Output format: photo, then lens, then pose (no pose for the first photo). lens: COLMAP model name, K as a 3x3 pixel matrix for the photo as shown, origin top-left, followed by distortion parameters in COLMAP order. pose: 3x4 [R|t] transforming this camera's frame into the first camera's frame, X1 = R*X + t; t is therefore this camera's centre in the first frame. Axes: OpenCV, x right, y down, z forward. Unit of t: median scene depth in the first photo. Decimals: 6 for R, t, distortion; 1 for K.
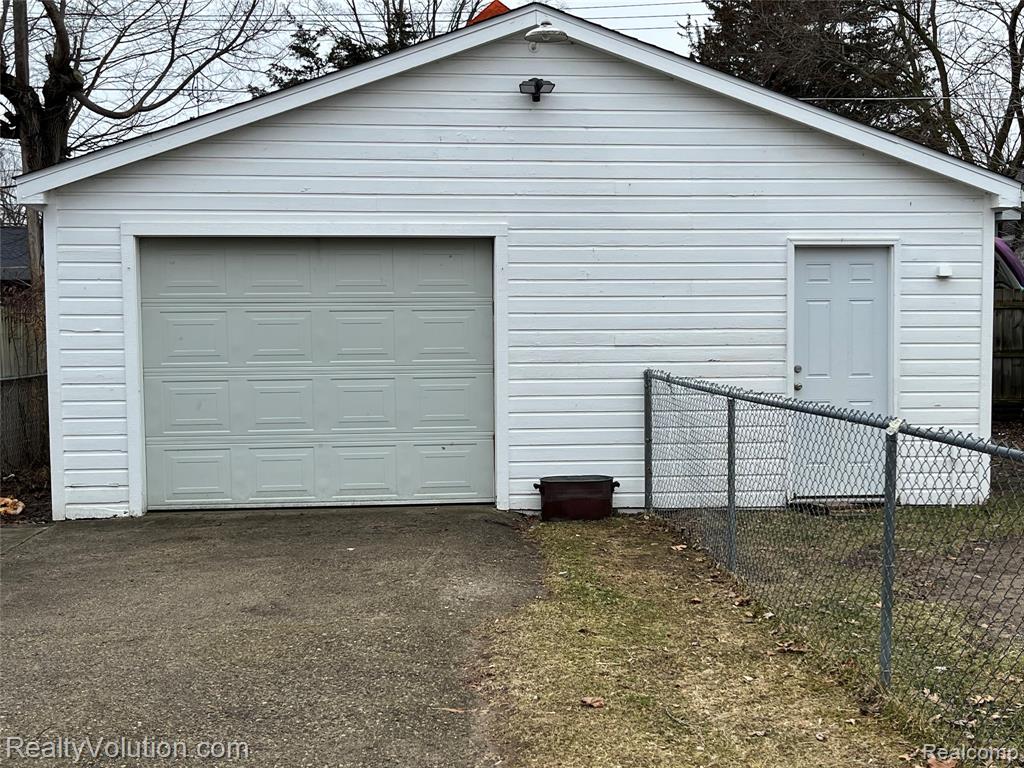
lens RADIAL K [[1285.9, 0, 512.3], [0, 1285.9, 385.8], [0, 0, 1]] dist [0.077398, 0.000000]
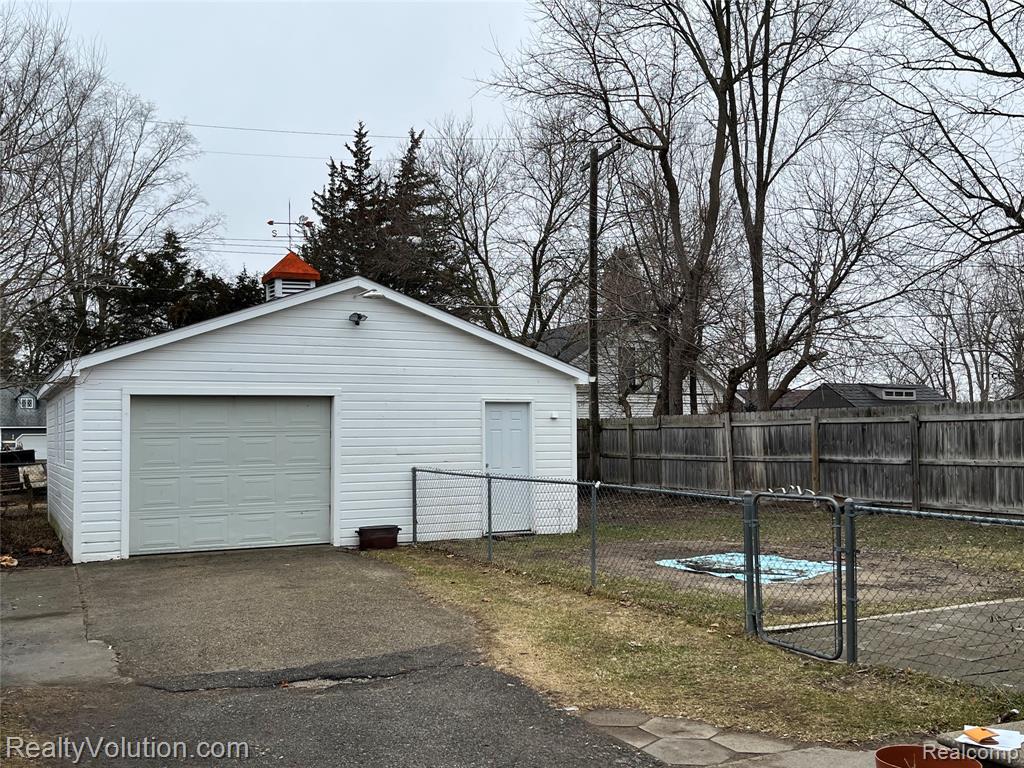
lens RADIAL K [[1009.7, 0, 512.0], [0, 1009.7, 384.9], [0, 0, 1]] dist [-0.002092, 0.000000]
pose [[0.931514, 0.012130, 0.363502, -0.296619], [0.024684, 0.995031, -0.096460, 0.013850], [-0.362866, 0.098826, 0.926586, -0.425254]]
